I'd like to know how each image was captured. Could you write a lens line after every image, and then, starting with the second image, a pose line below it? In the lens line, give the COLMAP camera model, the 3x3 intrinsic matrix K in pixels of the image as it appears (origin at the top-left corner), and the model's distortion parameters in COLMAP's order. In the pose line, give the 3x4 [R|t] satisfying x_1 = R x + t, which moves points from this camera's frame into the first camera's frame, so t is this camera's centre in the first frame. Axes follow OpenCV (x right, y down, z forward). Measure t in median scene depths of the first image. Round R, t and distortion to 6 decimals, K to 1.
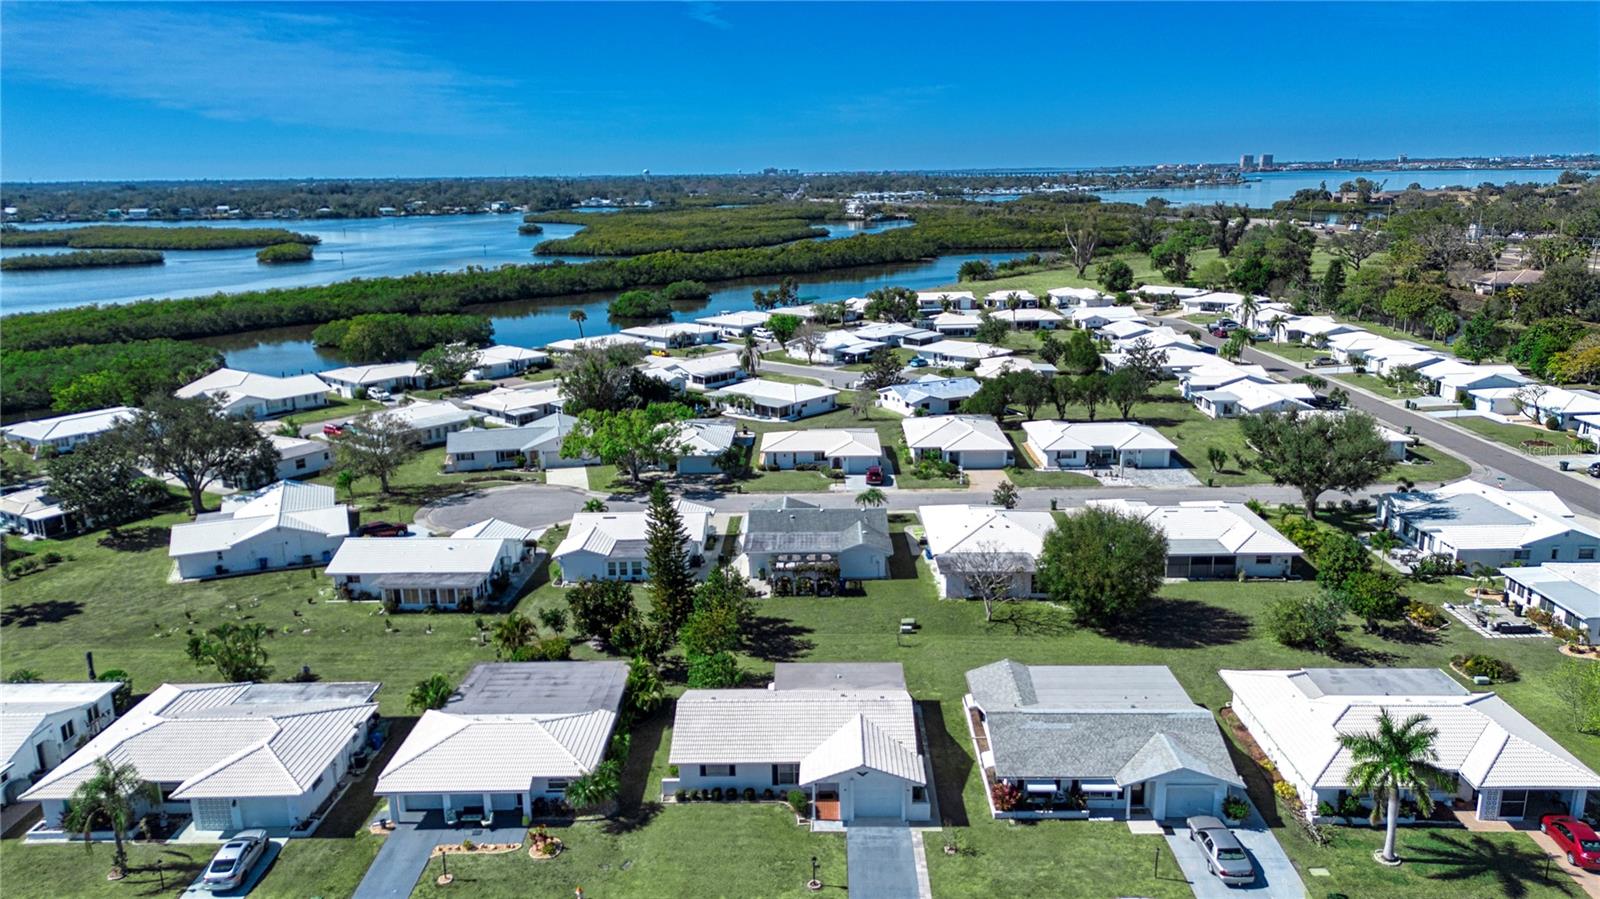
lens RADIAL K [[1134.2, 0, 800.0], [0, 1134.2, 449.5], [0, 0, 1]] dist [0.098942, -0.096283]
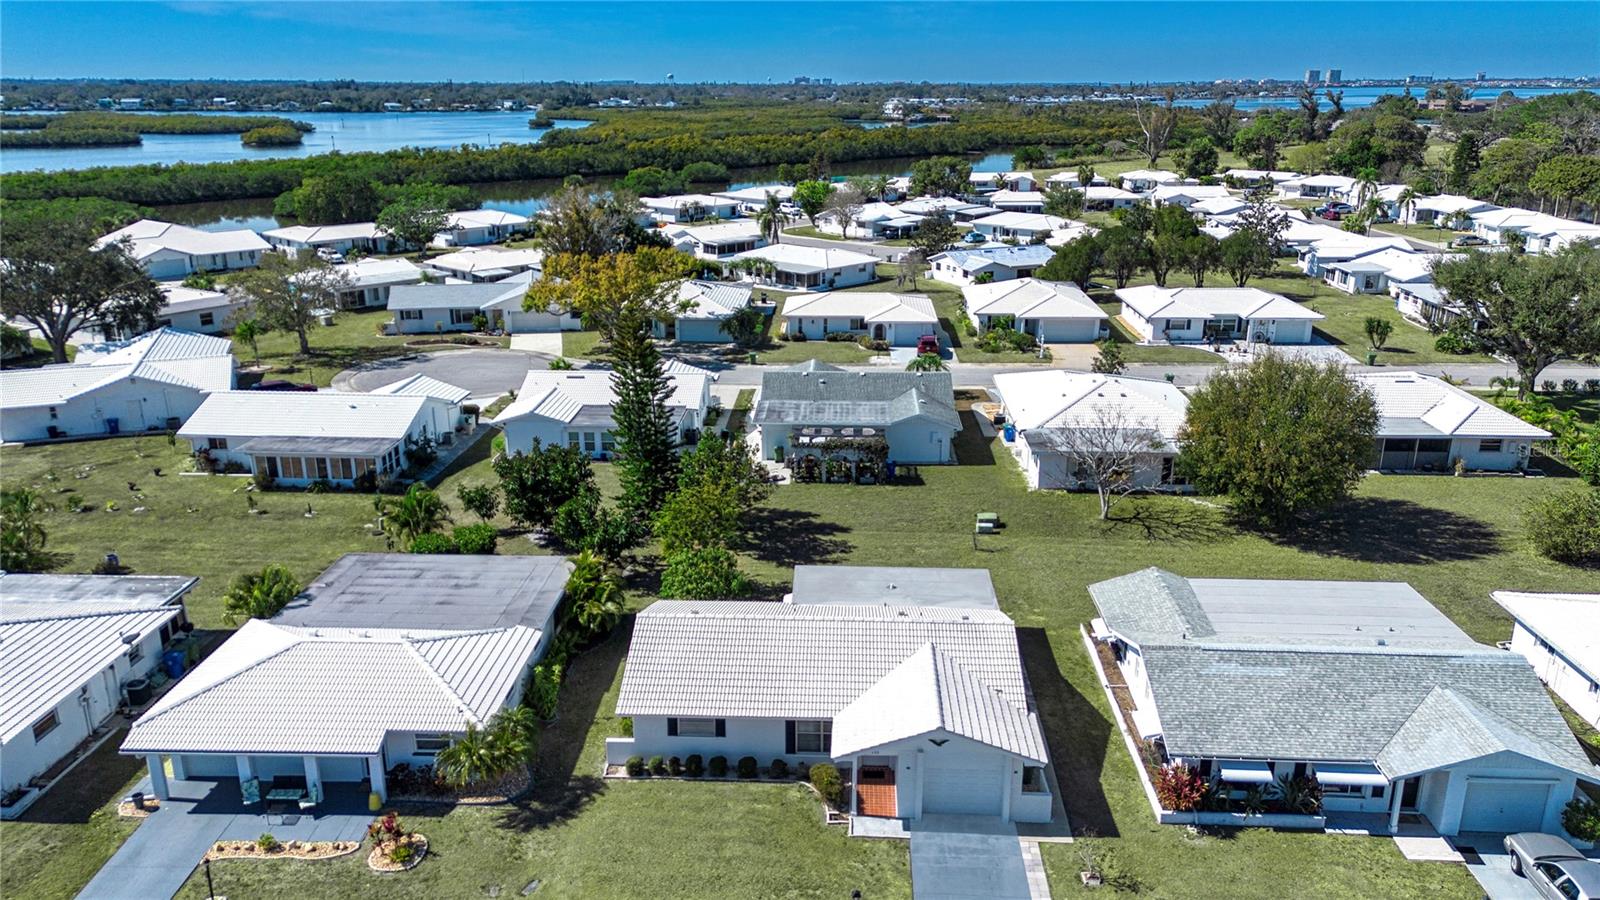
lens RADIAL K [[1169.6, 0, 800.0], [0, 1169.6, 450.0], [0, 0, 1]] dist [0.086808, -0.067905]
pose [[0.999513, 0.023267, -0.020789, -0.004869], [-0.021969, 0.997919, 0.060616, 0.063417], [0.022157, -0.060129, 0.997945, 0.260089]]
